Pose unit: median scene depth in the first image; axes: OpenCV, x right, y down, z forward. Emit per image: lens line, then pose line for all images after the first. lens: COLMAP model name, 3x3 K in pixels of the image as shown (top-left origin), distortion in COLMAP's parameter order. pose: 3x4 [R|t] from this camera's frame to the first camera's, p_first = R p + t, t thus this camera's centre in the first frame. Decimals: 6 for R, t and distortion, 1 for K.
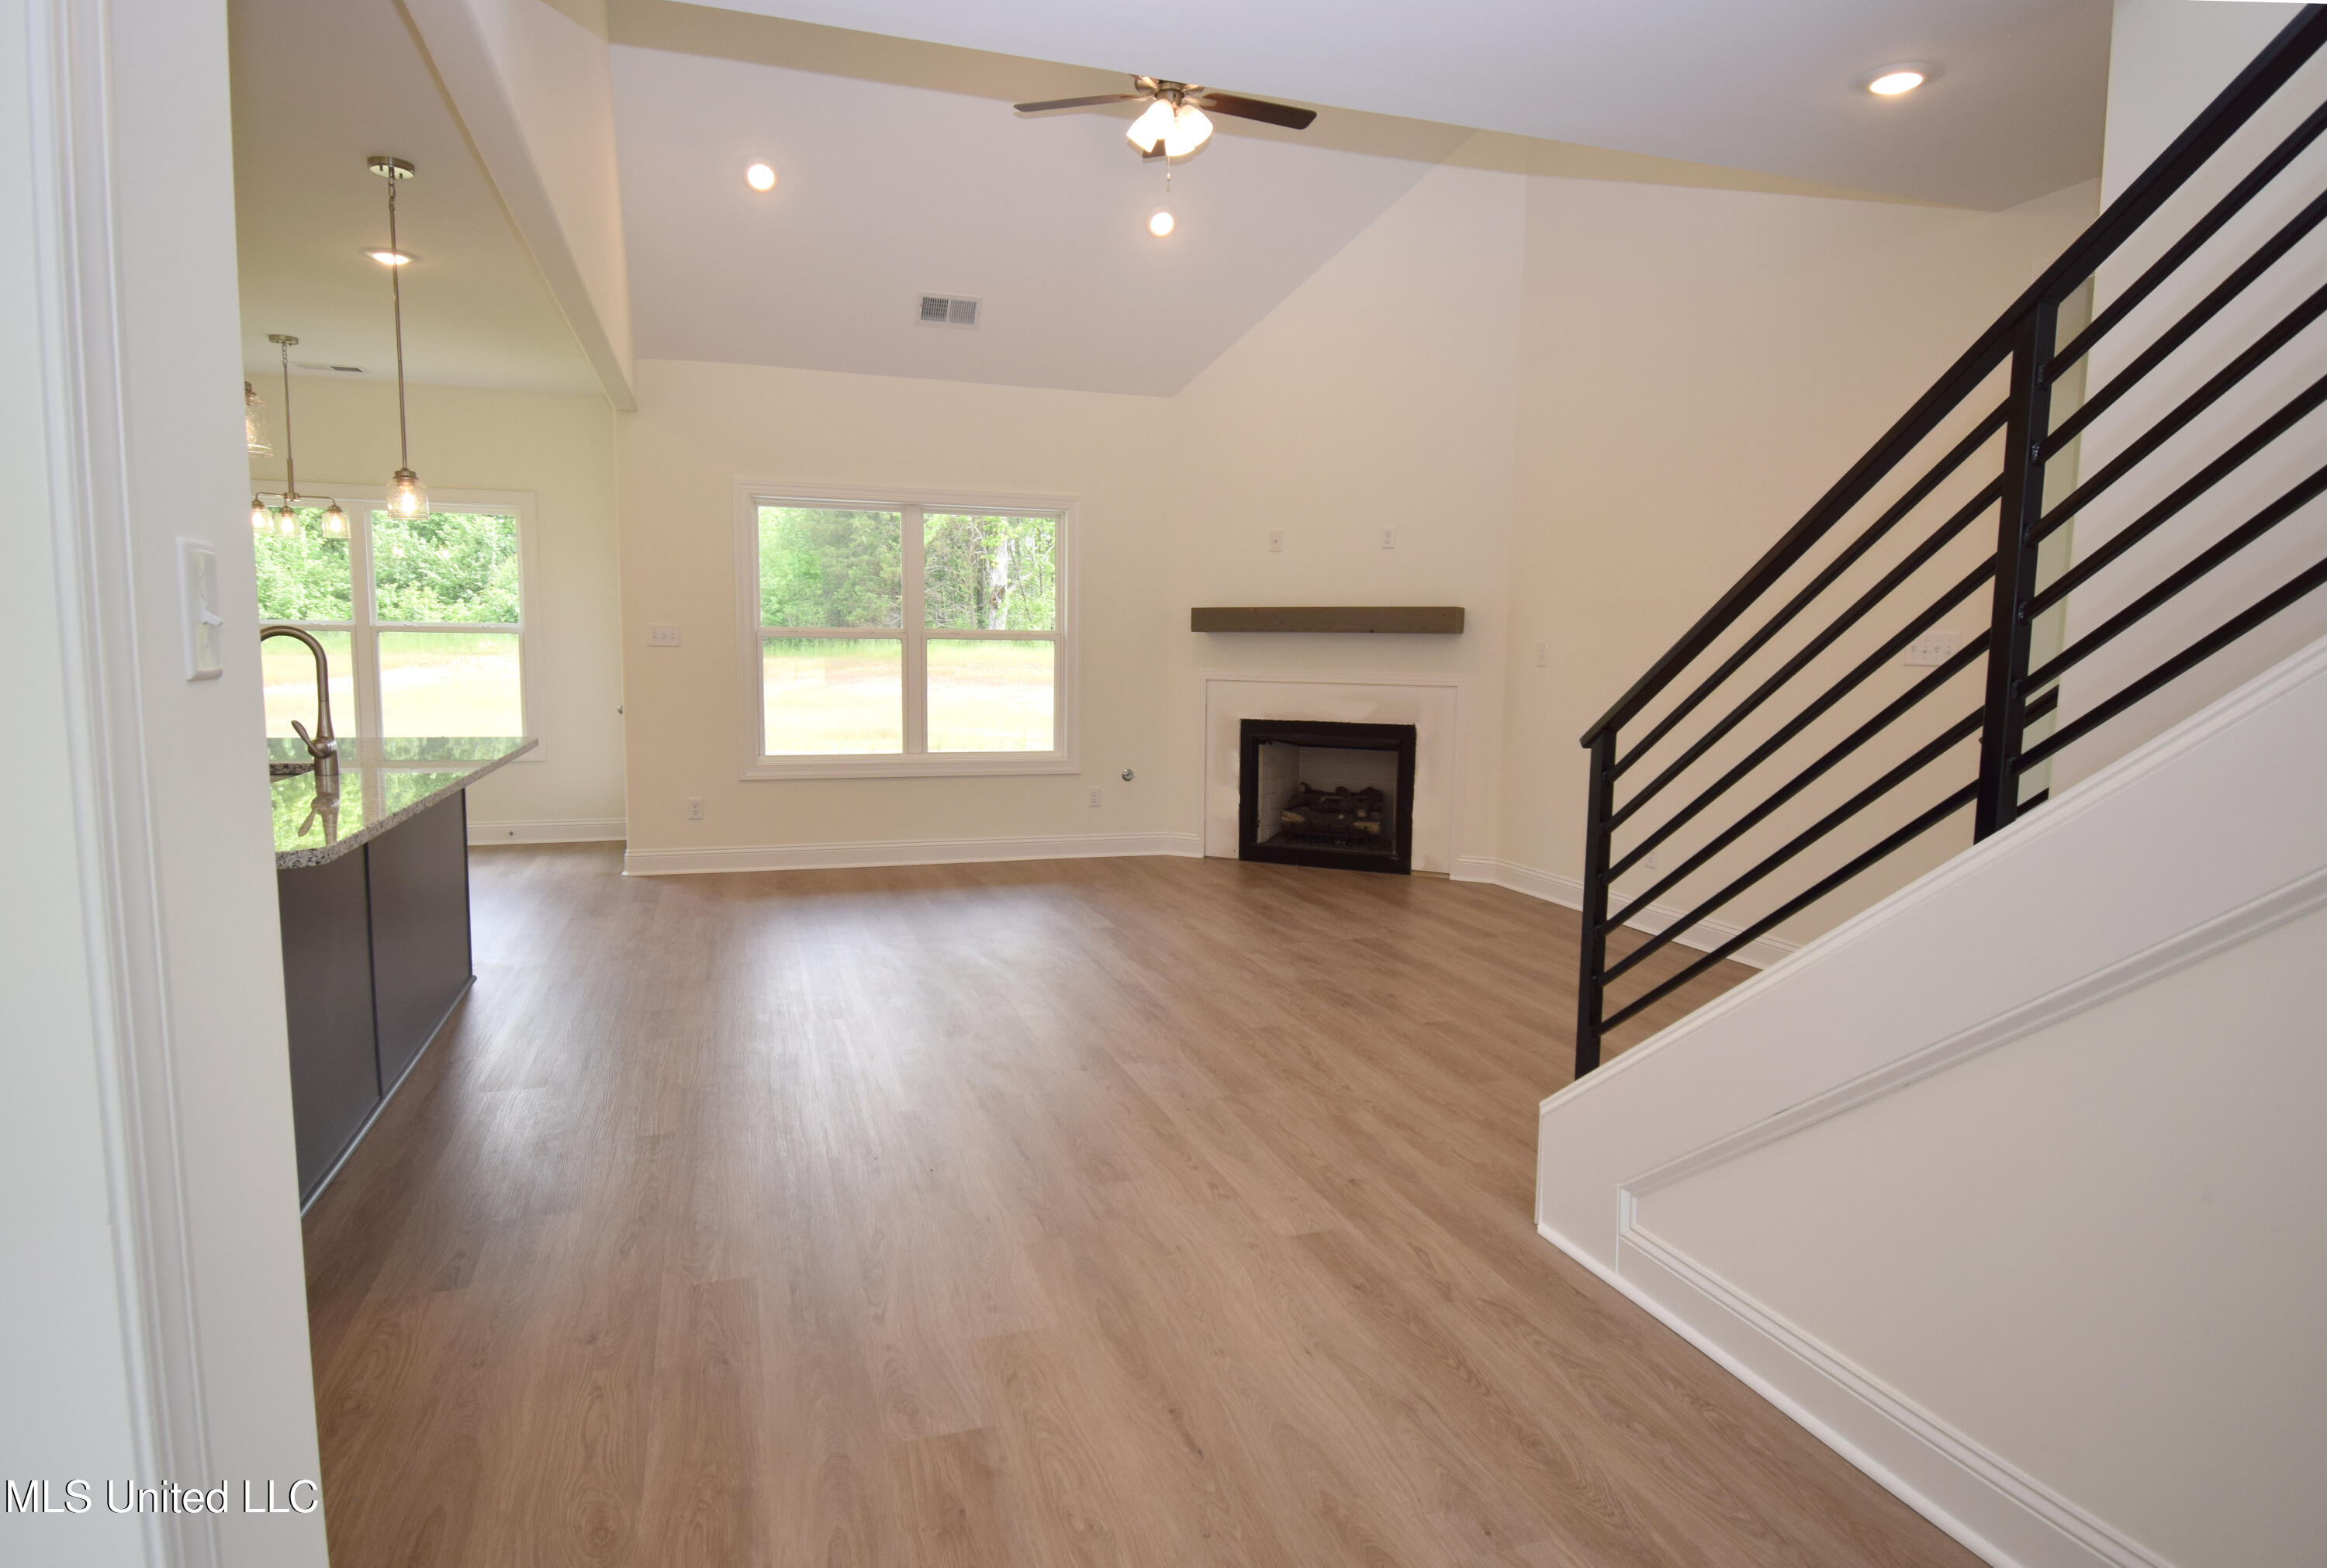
lens RADIAL K [[1295.1, 0, 1163.1], [0, 1295.1, 788.1], [0, 0, 1]] dist [0.031857, -0.037959]
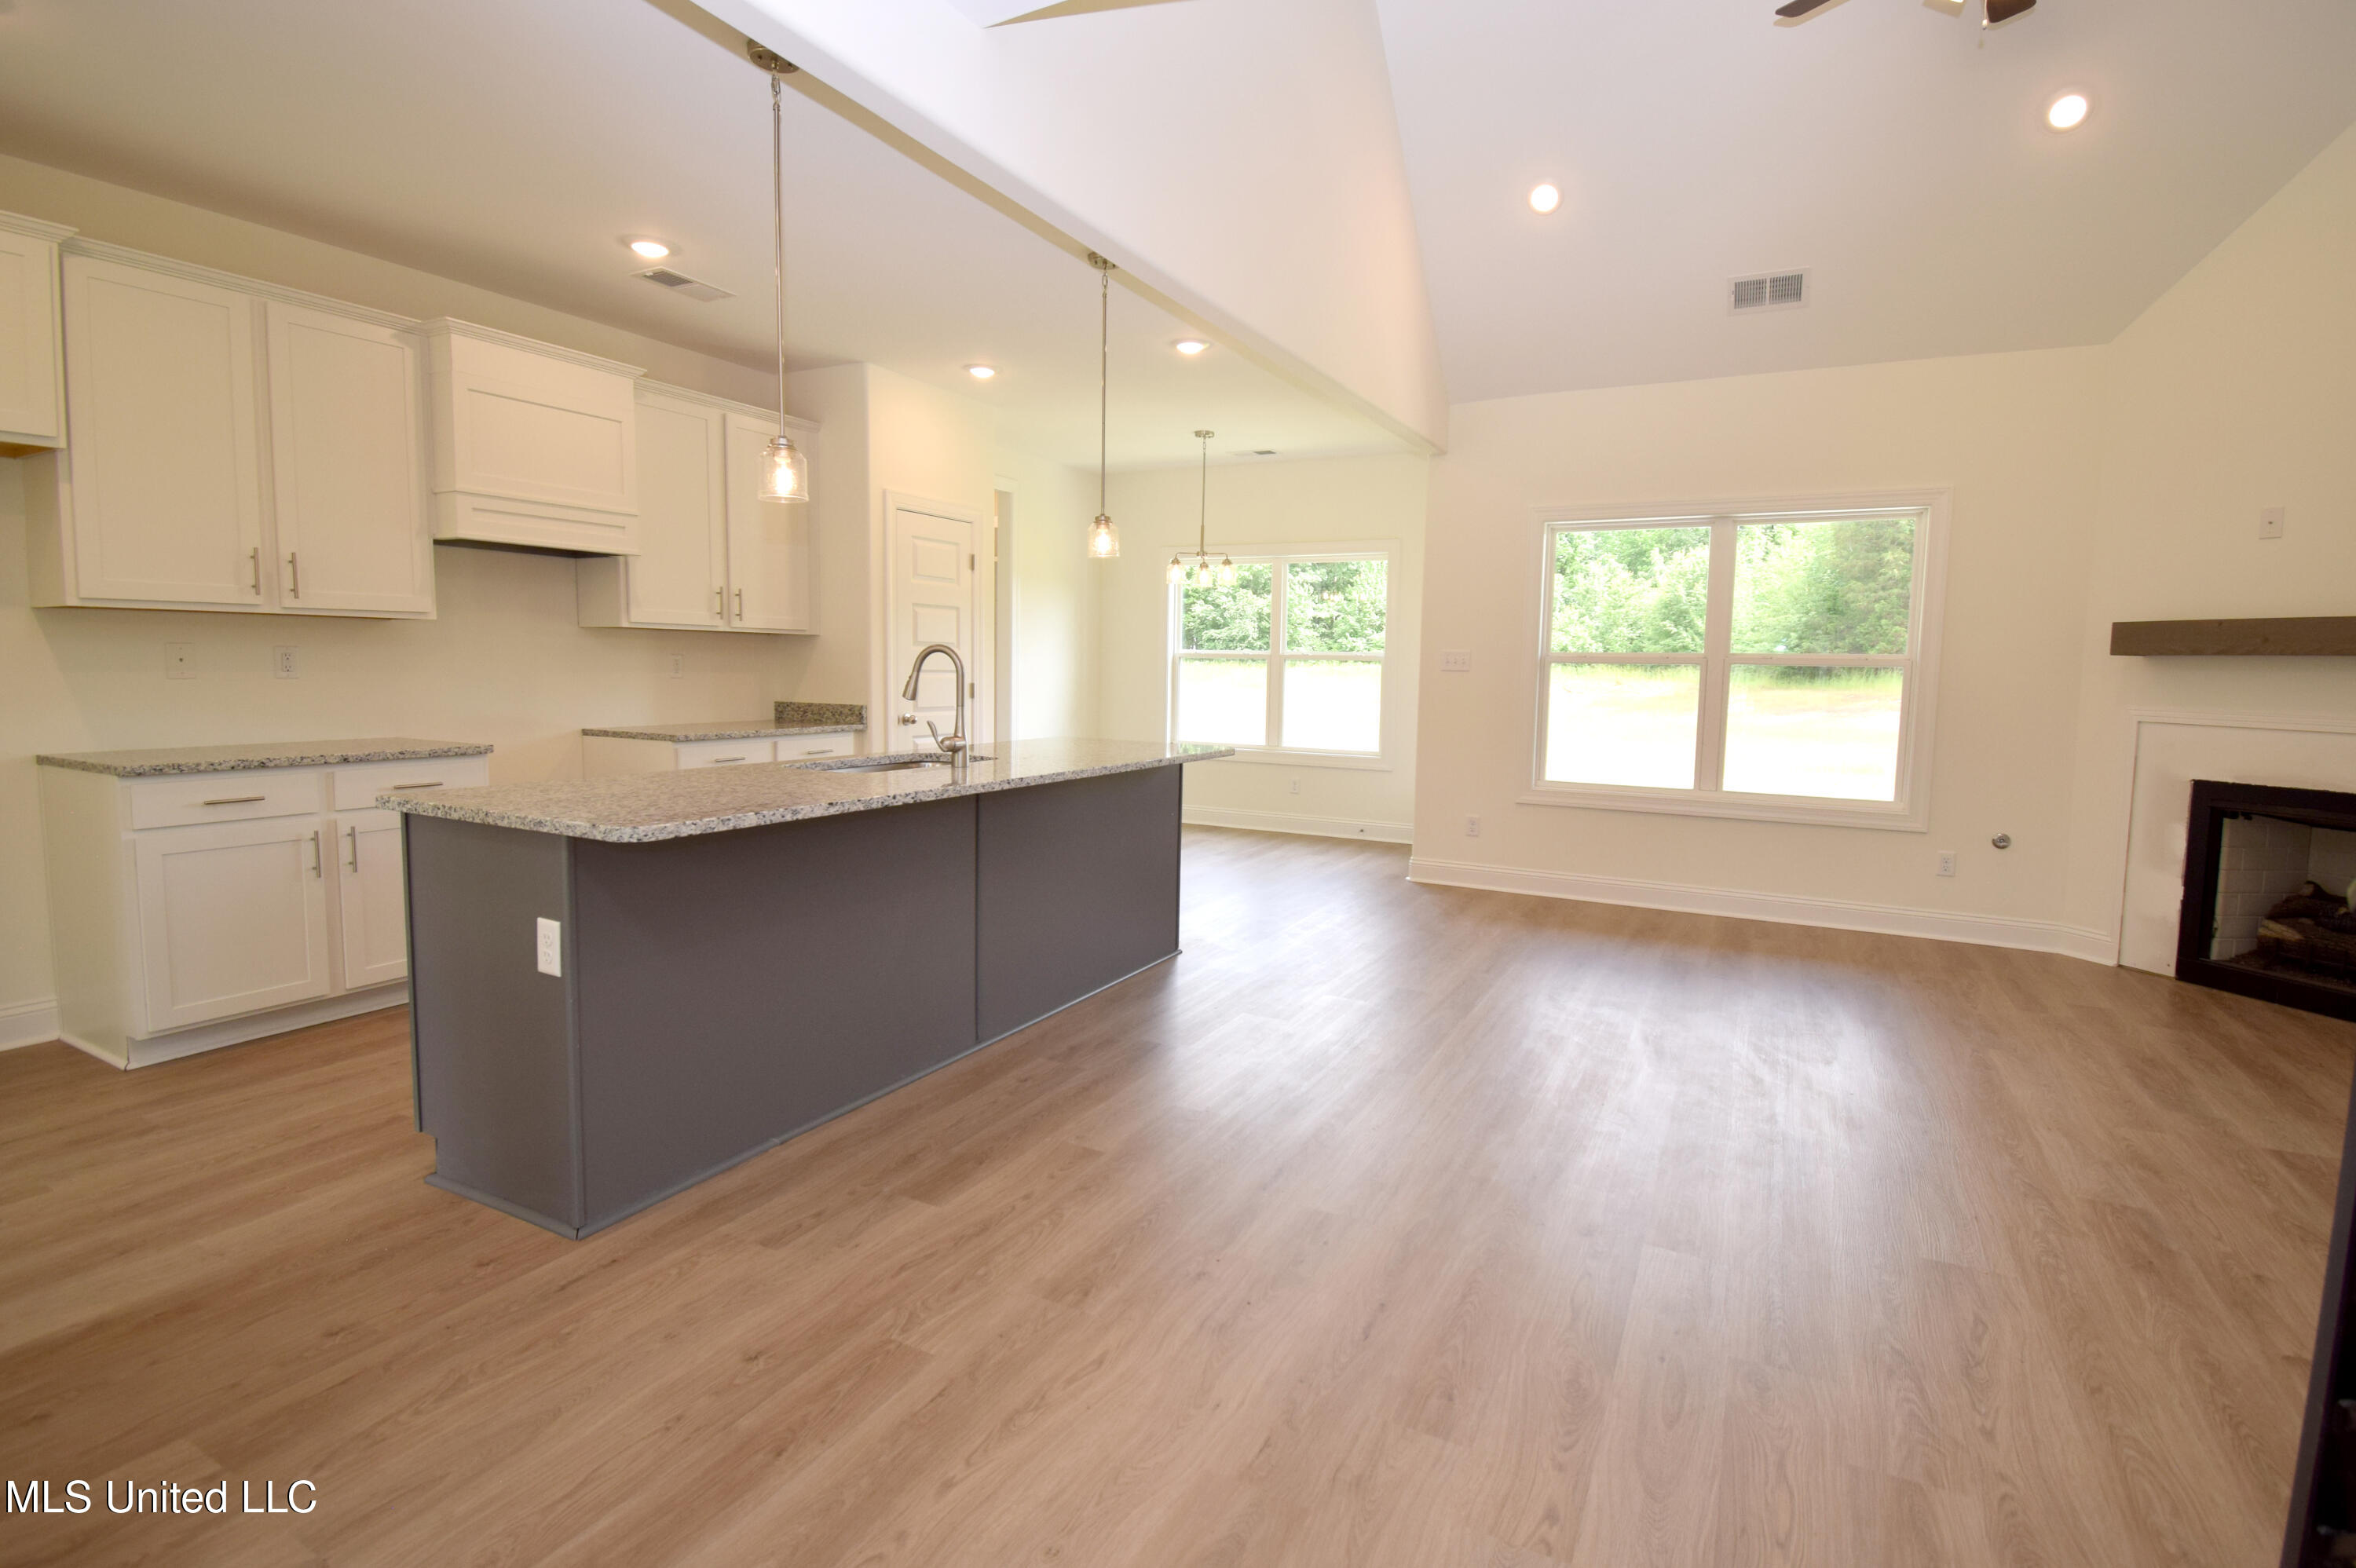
lens RADIAL K [[1111.9, 0, 1197.1], [0, 1111.9, 762.0], [0, 0, 1]] dist [0.019706, -0.027892]
pose [[0.695232, 0.063882, -0.715941, 0.120419], [-0.088640, 0.996060, 0.002800, -0.017658], [0.713299, 0.061515, 0.698155, 0.207257]]
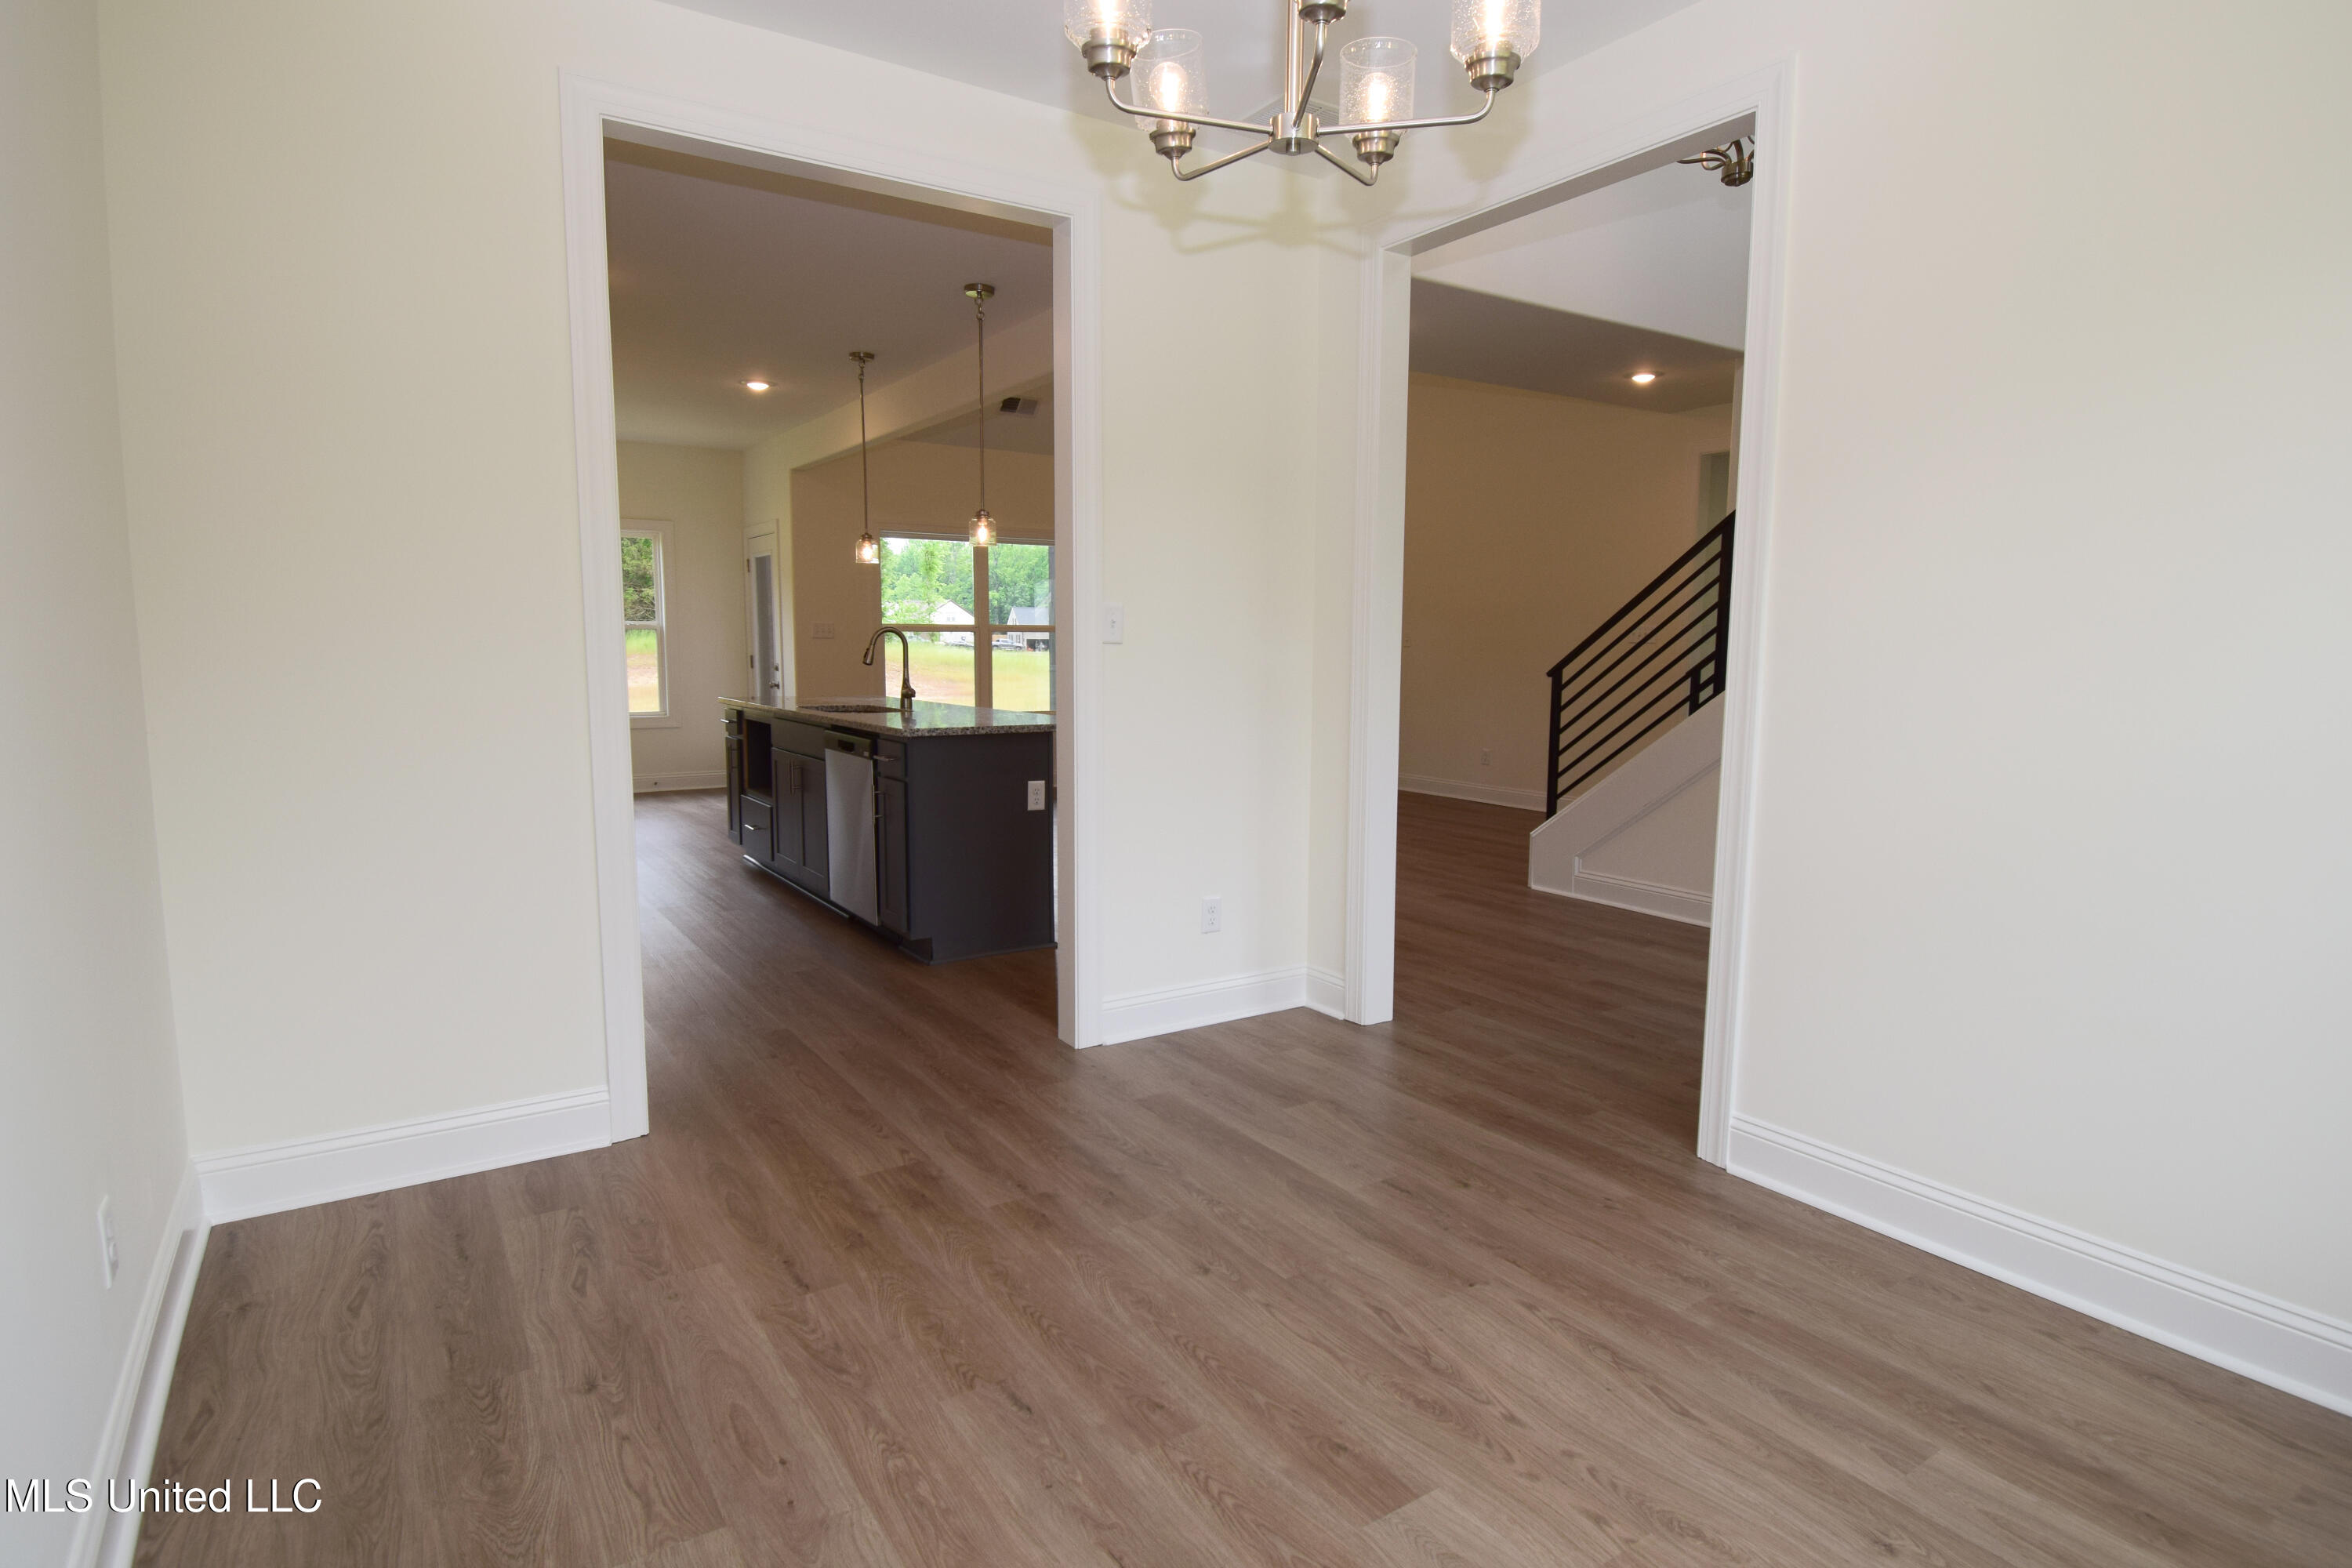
lens RADIAL K [[1252.6, 0, 1185.7], [0, 1252.6, 804.0], [0, 0, 1]] dist [-0.003576, -0.000424]
pose [[0.965868, -0.039804, 0.255957, -0.342938], [0.033671, 0.999032, 0.028301, 0.042599], [-0.256836, -0.018717, 0.966274, -0.390467]]
